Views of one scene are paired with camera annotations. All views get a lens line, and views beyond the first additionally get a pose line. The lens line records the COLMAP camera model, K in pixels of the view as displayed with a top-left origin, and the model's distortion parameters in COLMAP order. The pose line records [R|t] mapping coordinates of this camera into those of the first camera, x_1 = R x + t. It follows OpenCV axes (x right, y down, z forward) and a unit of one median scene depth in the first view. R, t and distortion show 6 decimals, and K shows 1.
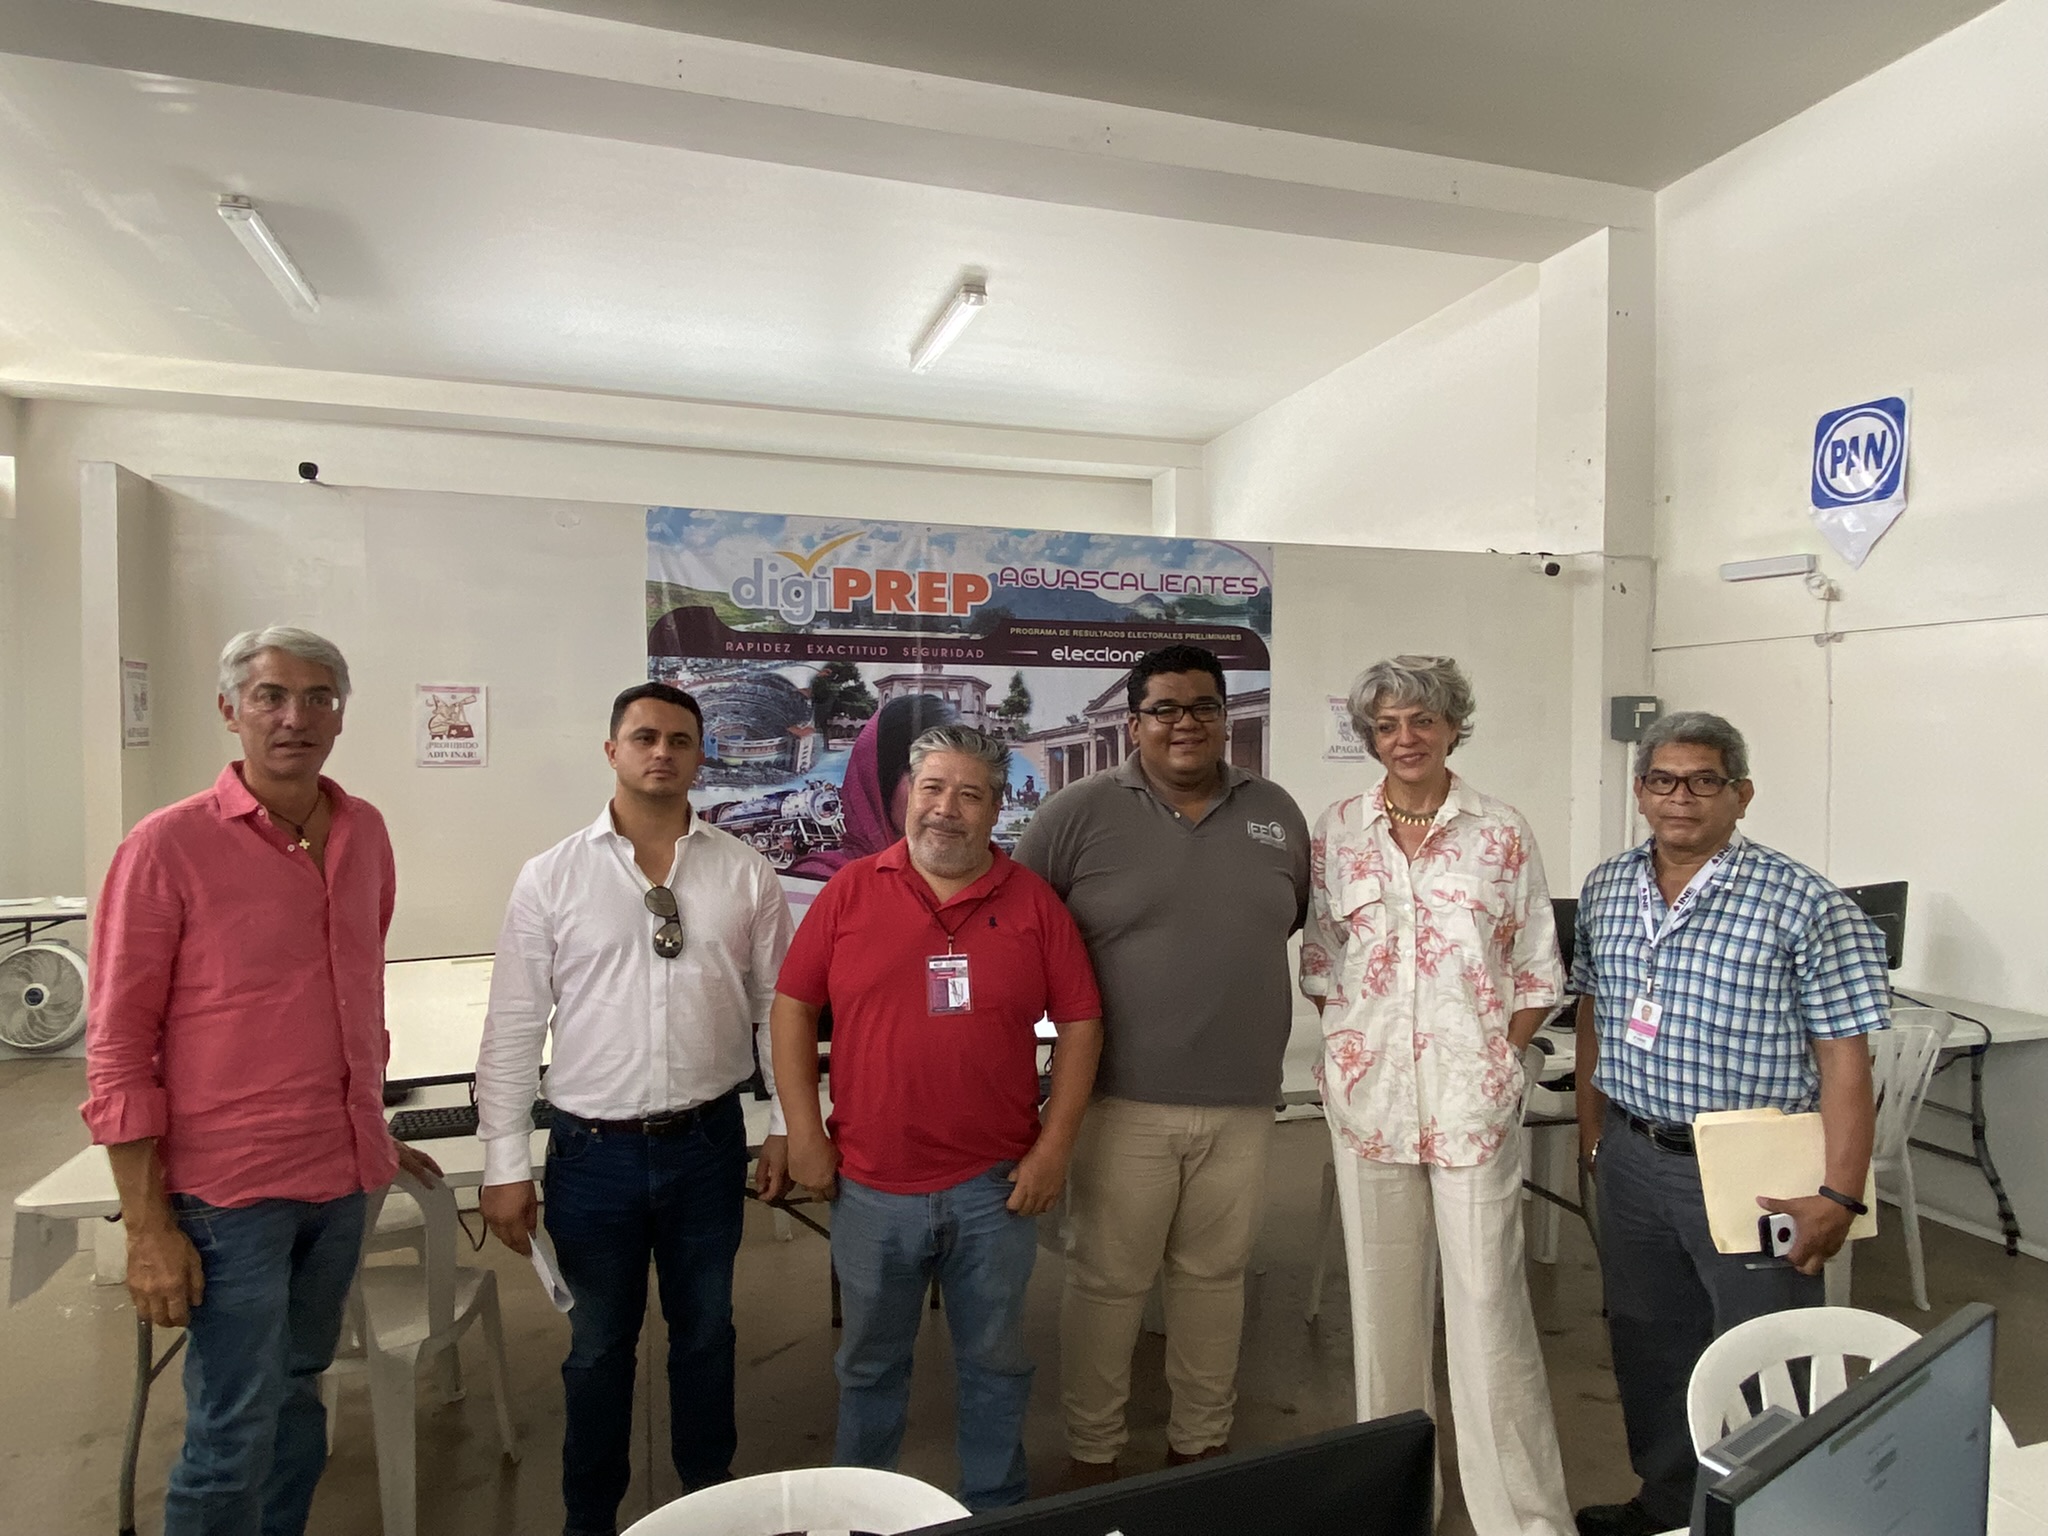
lens RADIAL K [[1191.4, 0, 1026.3], [0, 1191.4, 768.9], [0, 0, 1]] dist [0.000717, 0.000118]
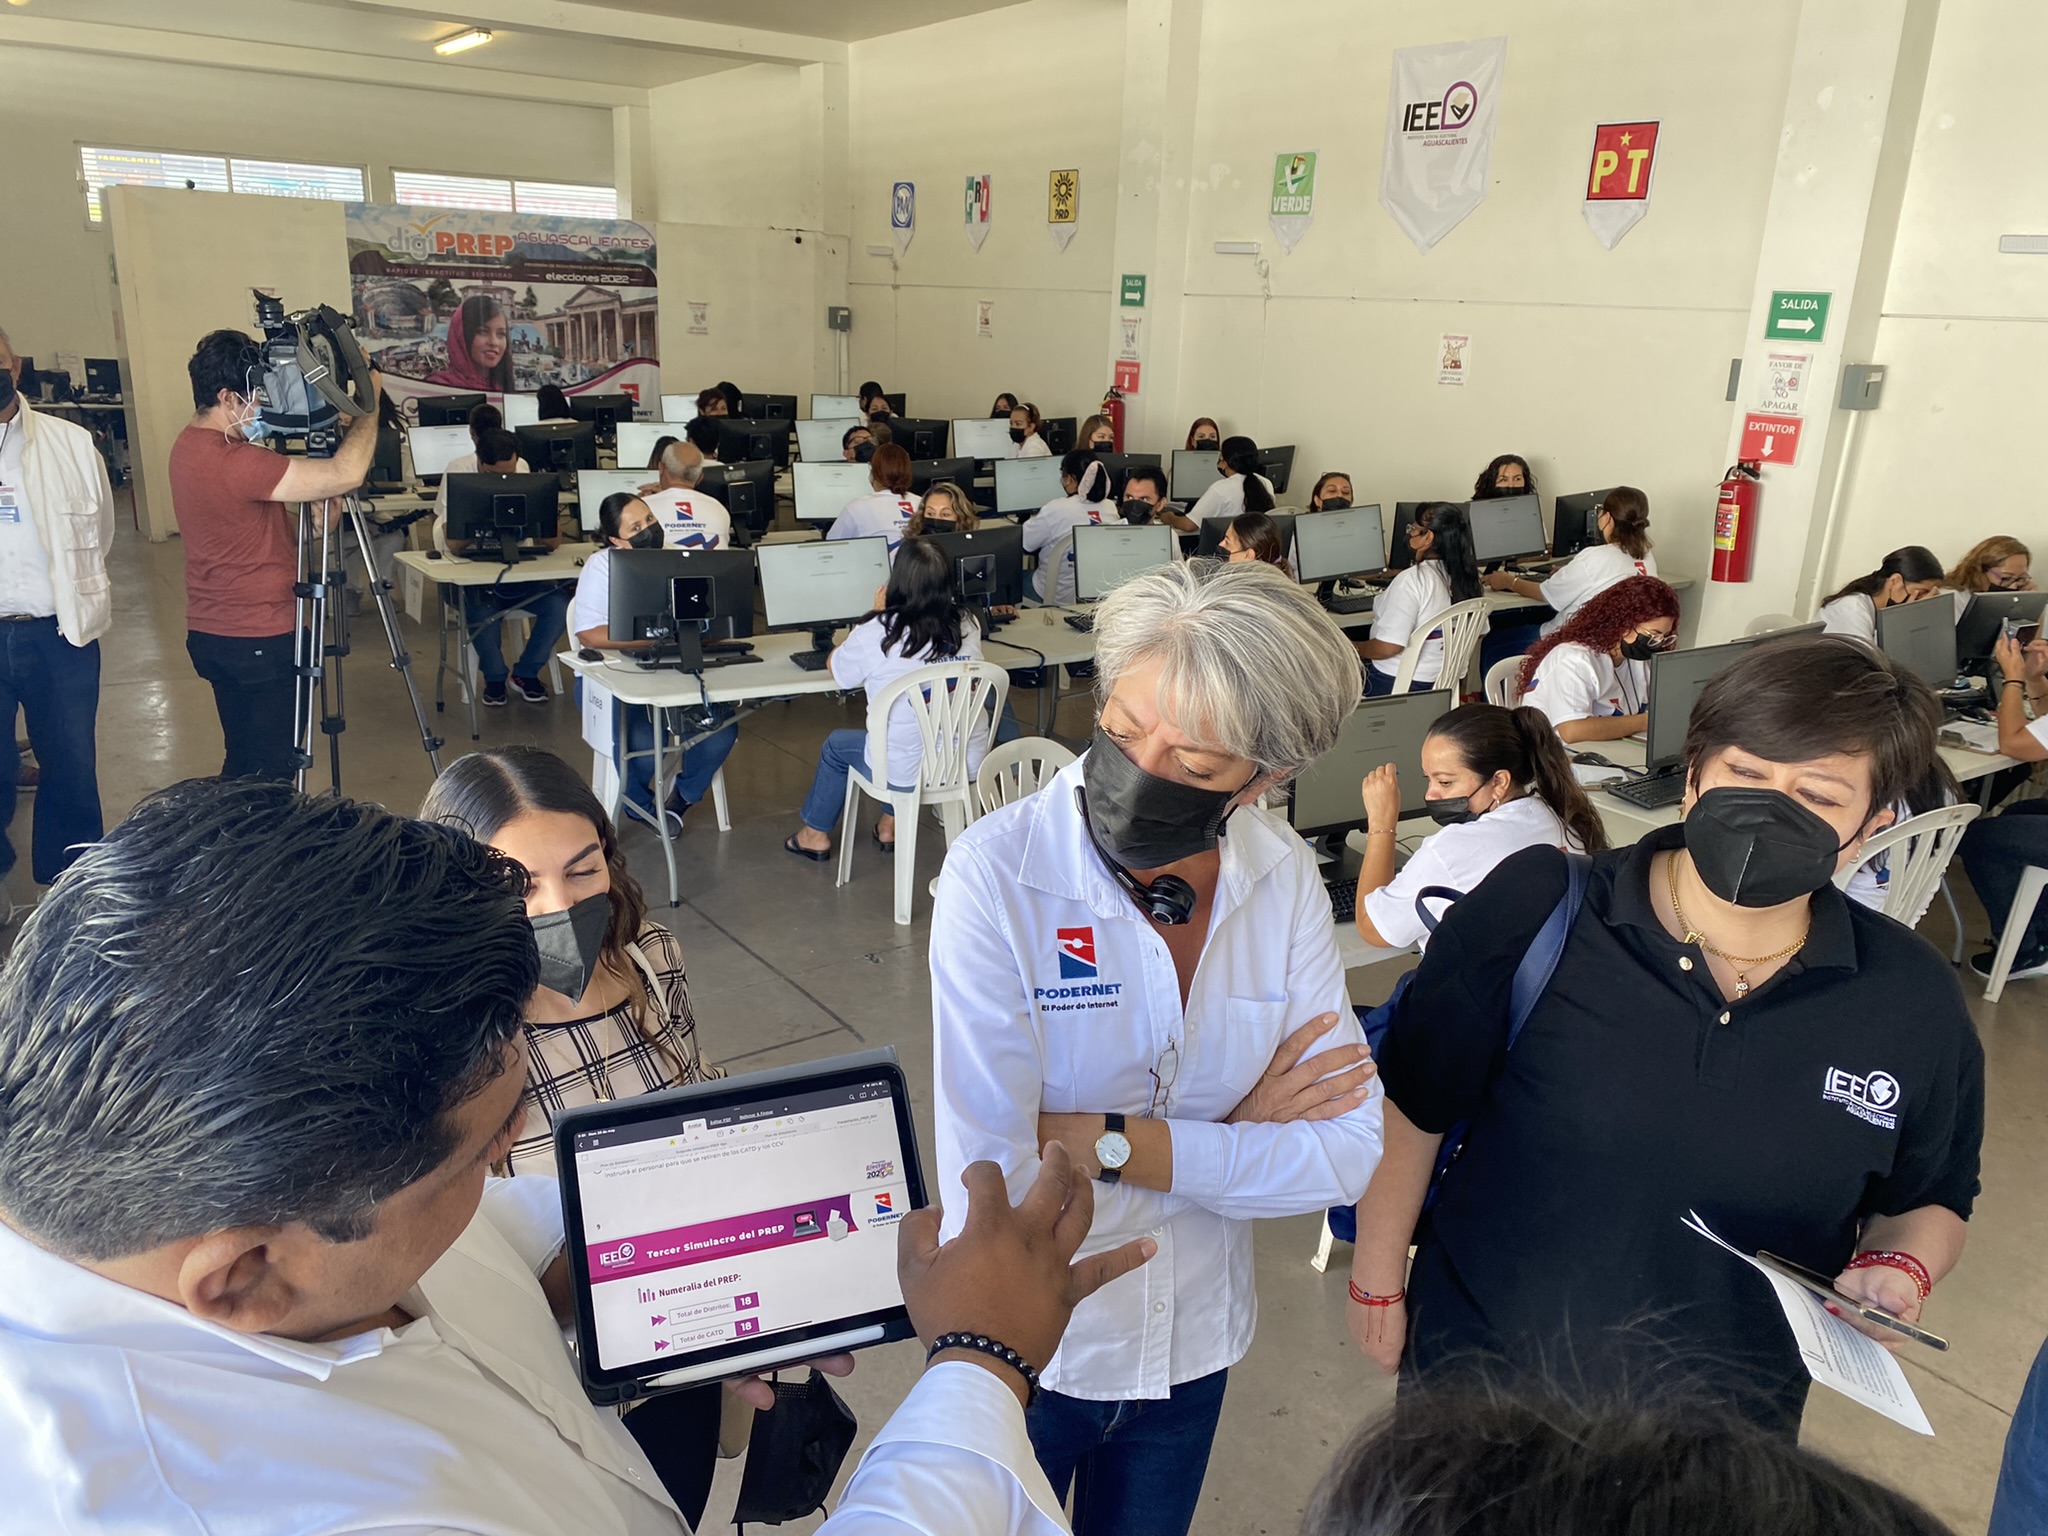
lens RADIAL K [[1567.3, 0, 1027.2], [0, 1567.3, 769.3], [0, 0, 1]] dist [0.010755, 0.000179]
pose [[0.950199, -0.056107, 0.306552, -0.072147], [-0.030035, 0.962594, 0.269278, -0.033589], [-0.310193, -0.265075, 0.912971, -2.073299]]
